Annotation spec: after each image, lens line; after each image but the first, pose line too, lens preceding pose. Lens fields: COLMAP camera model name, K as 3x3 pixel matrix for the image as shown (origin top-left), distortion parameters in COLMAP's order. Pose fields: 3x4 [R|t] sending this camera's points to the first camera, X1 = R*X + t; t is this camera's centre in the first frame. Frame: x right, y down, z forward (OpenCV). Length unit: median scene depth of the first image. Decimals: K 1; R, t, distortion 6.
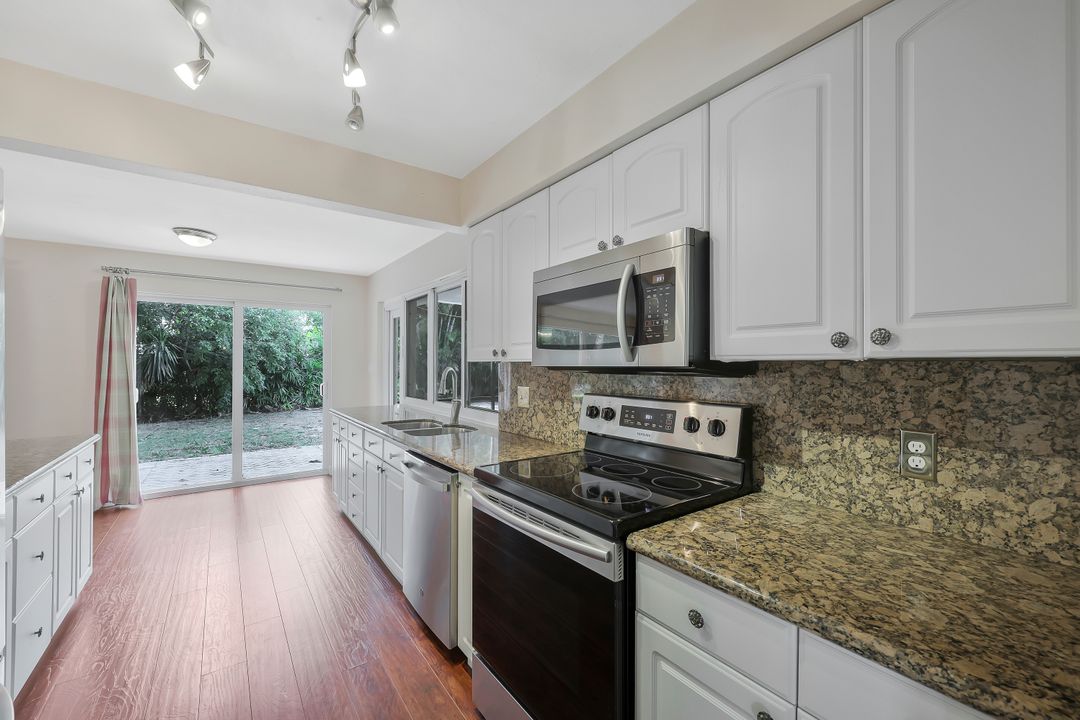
lens RADIAL K [[439.9, 0, 535.7], [0, 439.9, 361.4], [0, 0, 1]] dist [0.001260, 0.000258]
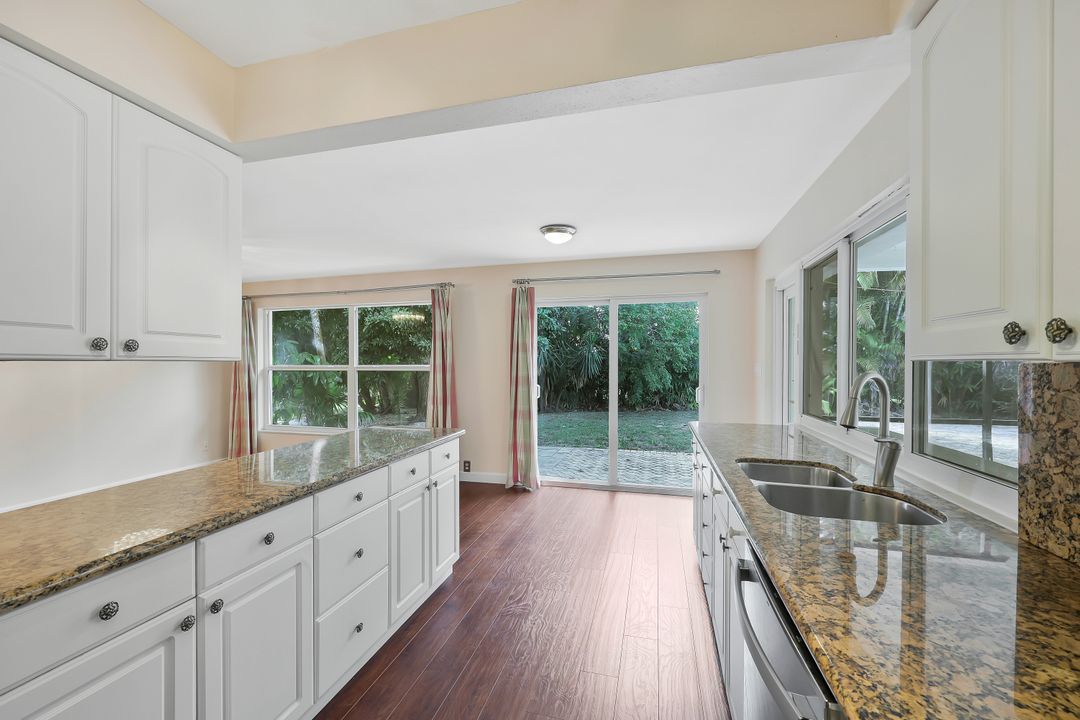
lens RADIAL K [[442.0, 0, 536.2], [0, 442.0, 364.0], [0, 0, 1]] dist [-0.002001, 0.000005]
pose [[0.631551, 0.003919, -0.775324, -0.041331], [0.000920, 0.999983, 0.005803, 0.000889], [0.775334, -0.004378, 0.631537, 0.336635]]
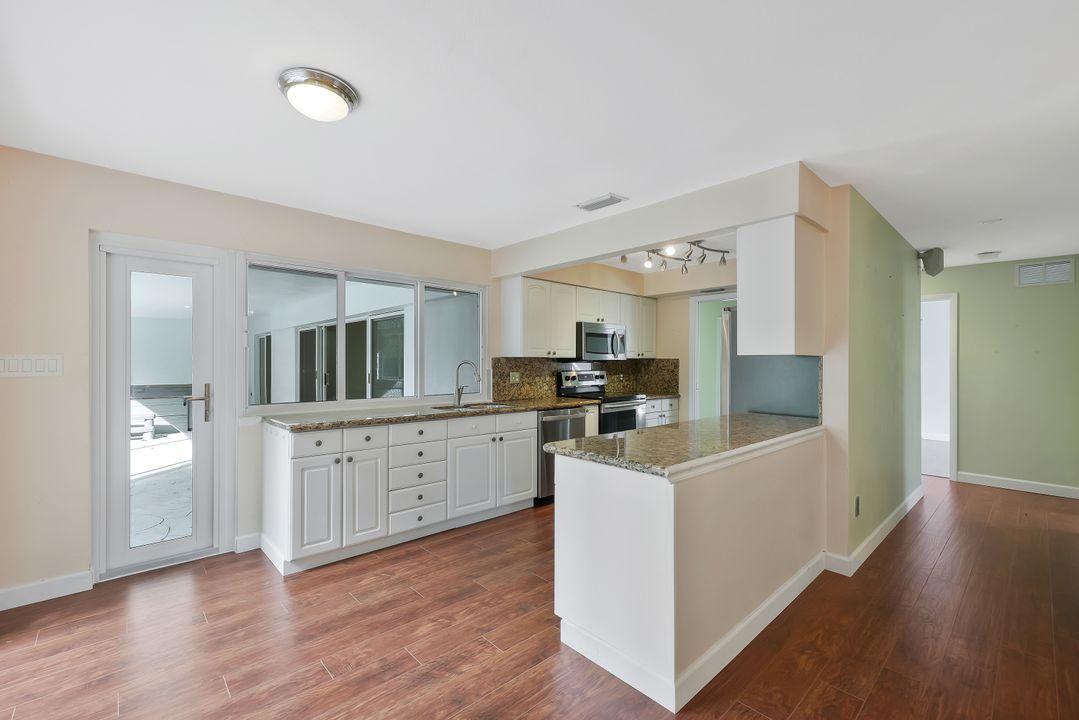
lens RADIAL K [[439.5, 0, 535.2], [0, 439.5, 361.4], [0, 0, 1]] dist [0.001260, 0.000258]
pose [[-0.102015, 0.004197, 0.994774, -1.279882], [-0.003031, 0.999985, -0.004530, 0.016867], [-0.994778, -0.003478, -0.102001, 0.785390]]
